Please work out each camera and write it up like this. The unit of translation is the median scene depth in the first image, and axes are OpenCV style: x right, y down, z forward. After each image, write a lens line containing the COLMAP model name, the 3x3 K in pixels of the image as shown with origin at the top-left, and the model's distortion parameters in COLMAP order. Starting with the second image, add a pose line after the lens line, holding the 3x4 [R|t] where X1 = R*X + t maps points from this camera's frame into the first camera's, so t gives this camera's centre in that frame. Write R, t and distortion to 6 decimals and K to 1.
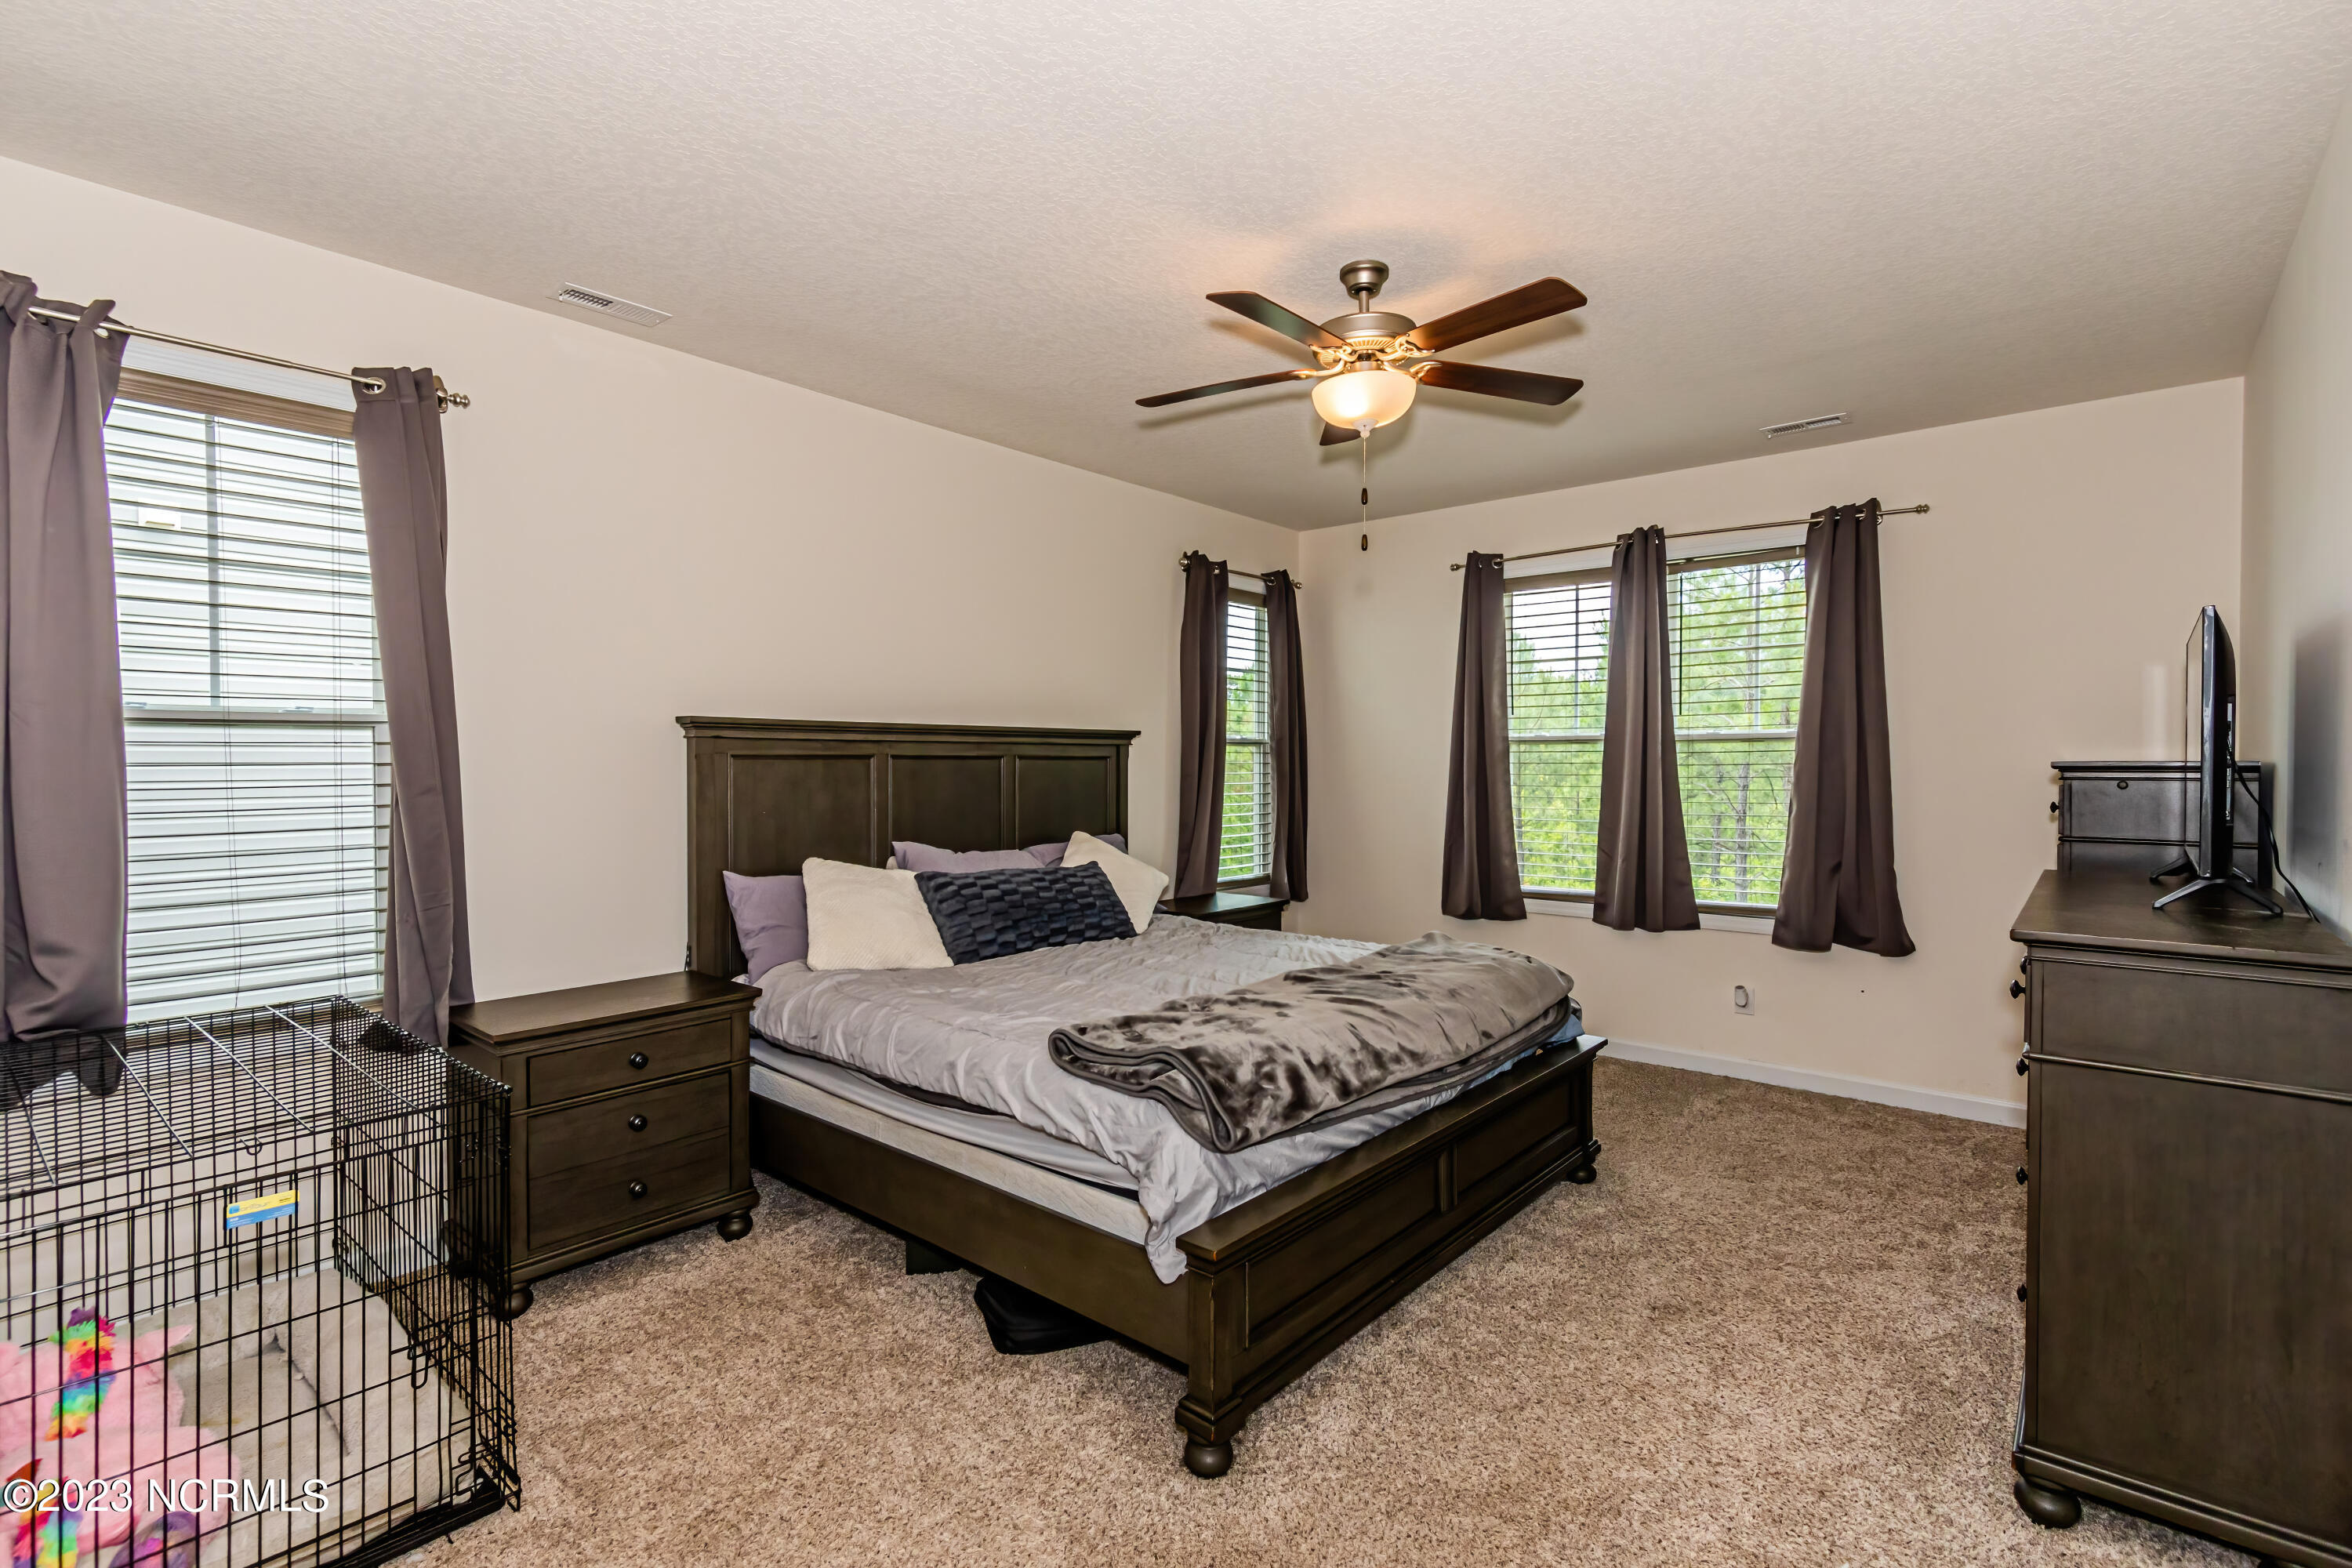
lens RADIAL K [[1119.4, 0, 1108.8], [0, 1119.4, 767.7], [0, 0, 1]] dist [-0.000221, -0.000981]
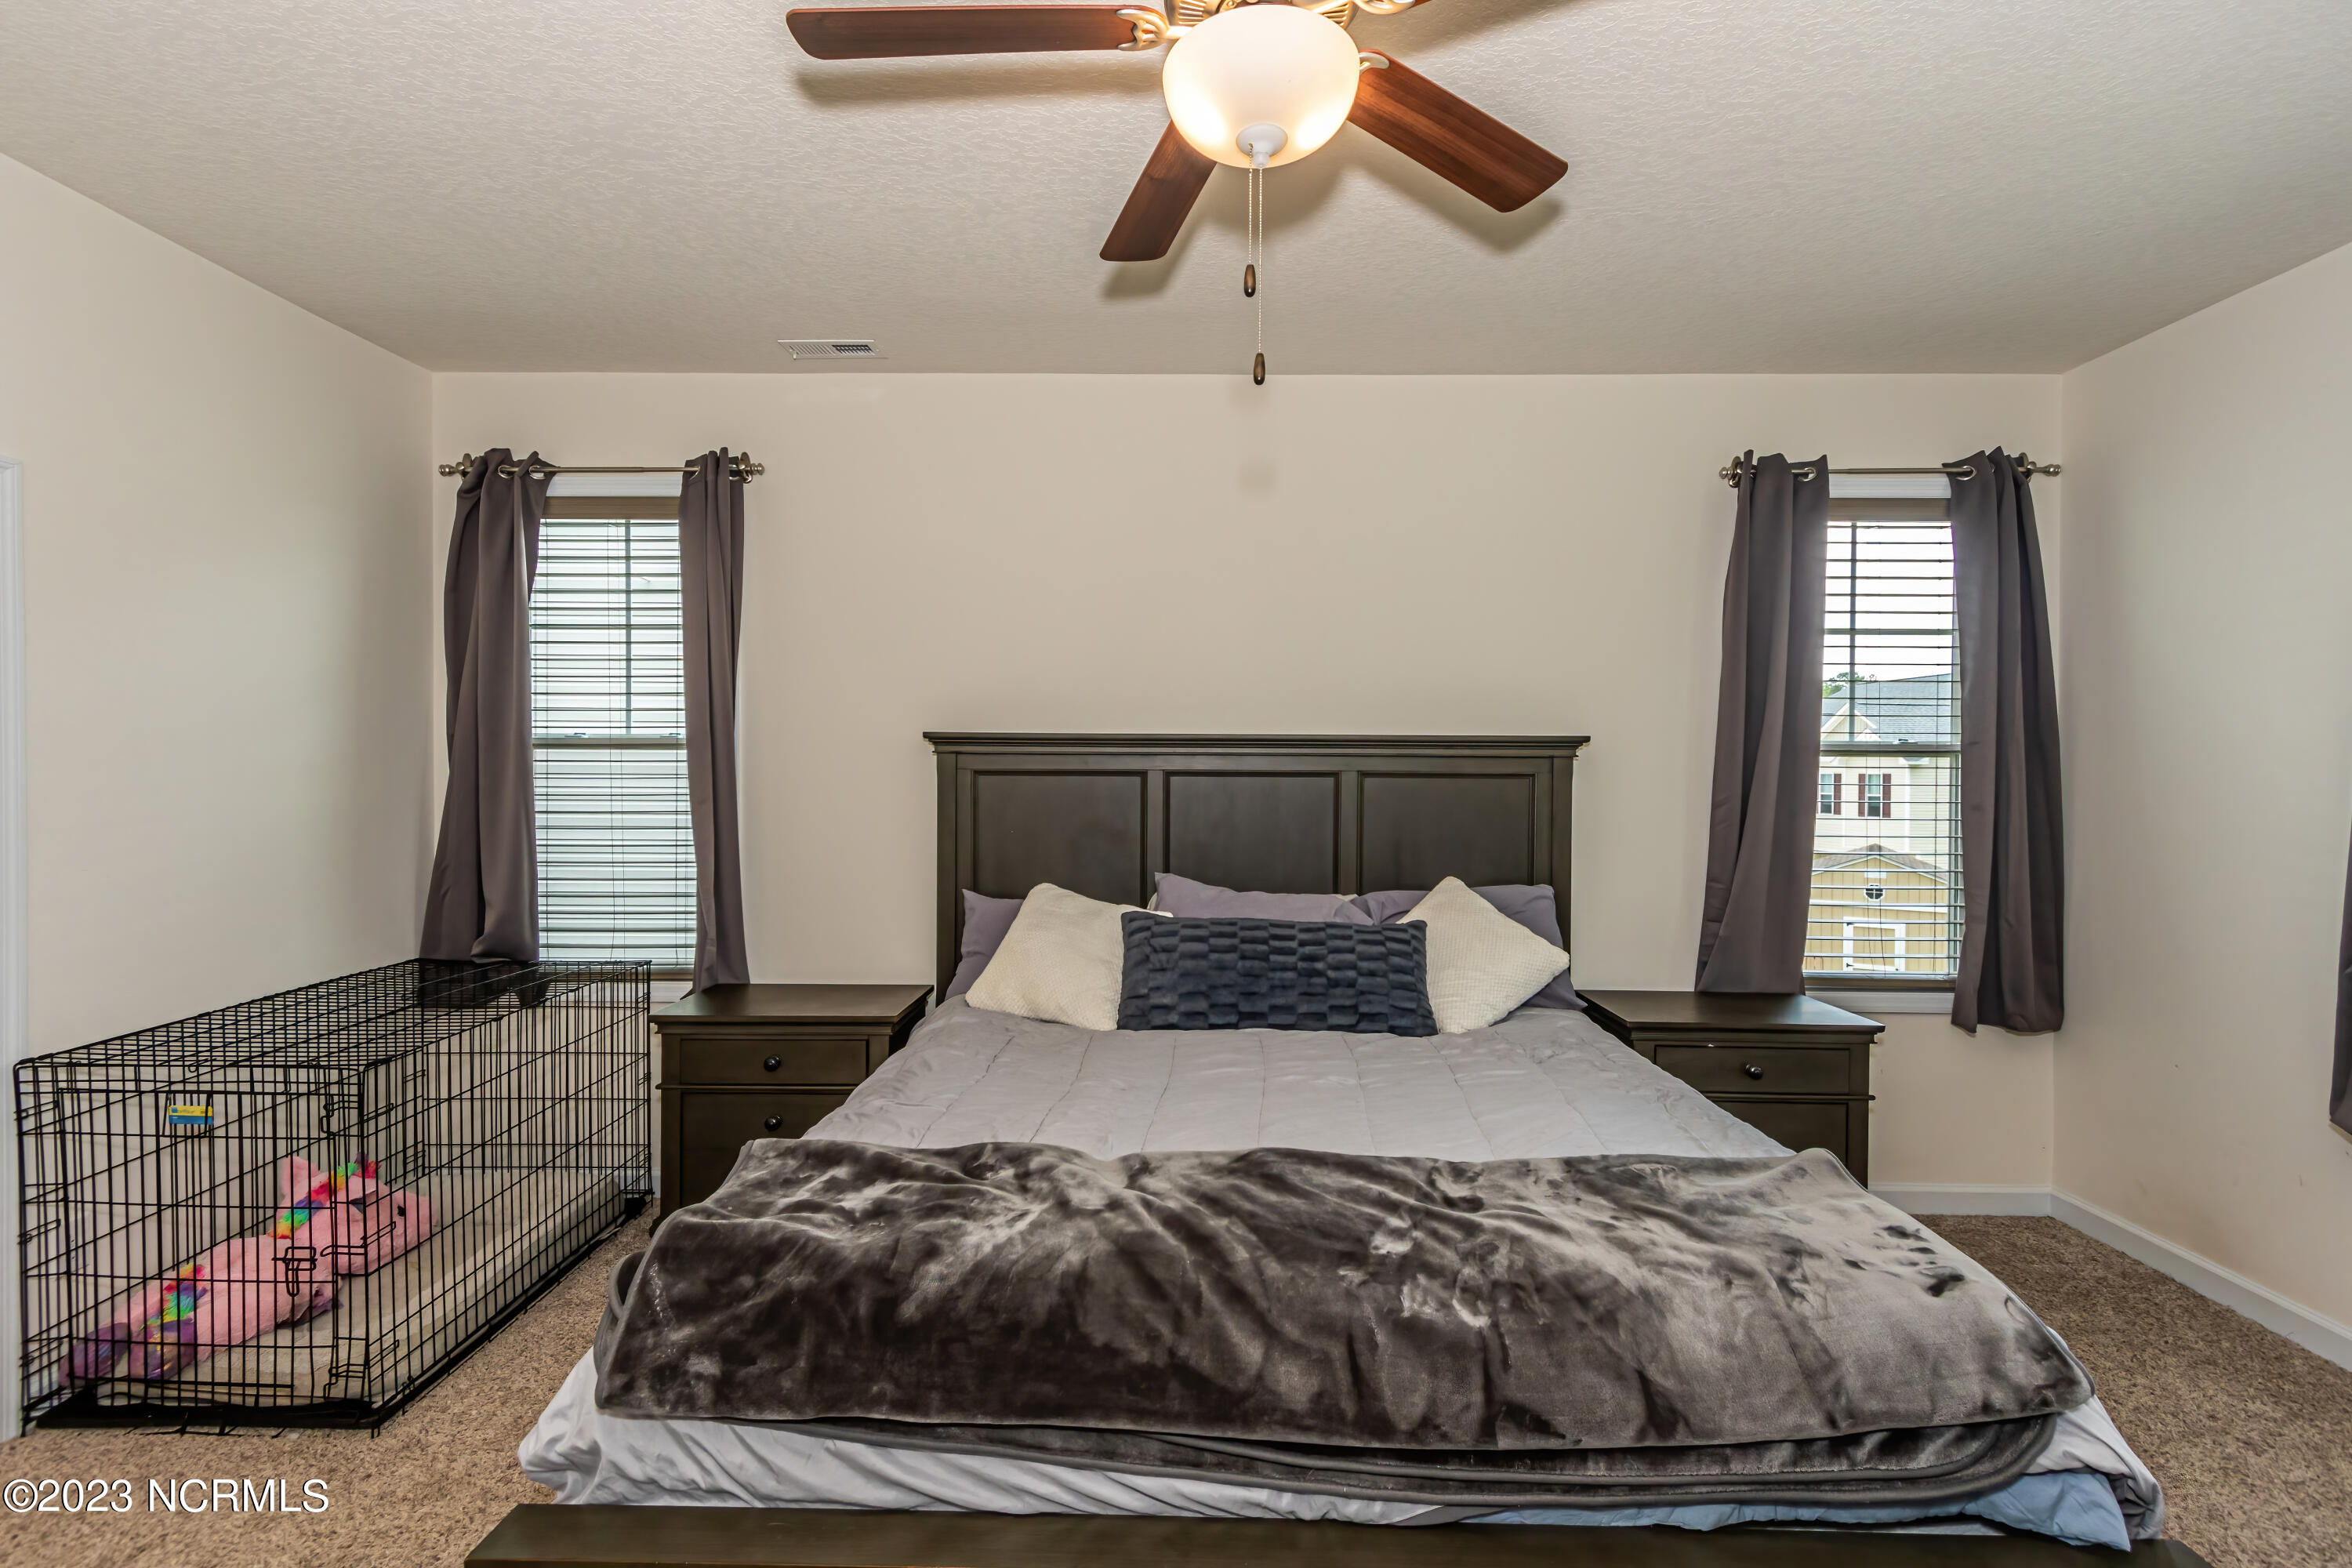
lens RADIAL K [[1050.8, 0, 1174.4], [0, 1050.8, 770.8], [0, 0, 1]] dist [0.012223, -0.000076]
pose [[0.649650, -0.000089, -0.760233, 0.477057], [-0.010357, 0.999906, -0.008968, -0.004592], [0.760163, 0.013700, 0.649588, 0.539048]]
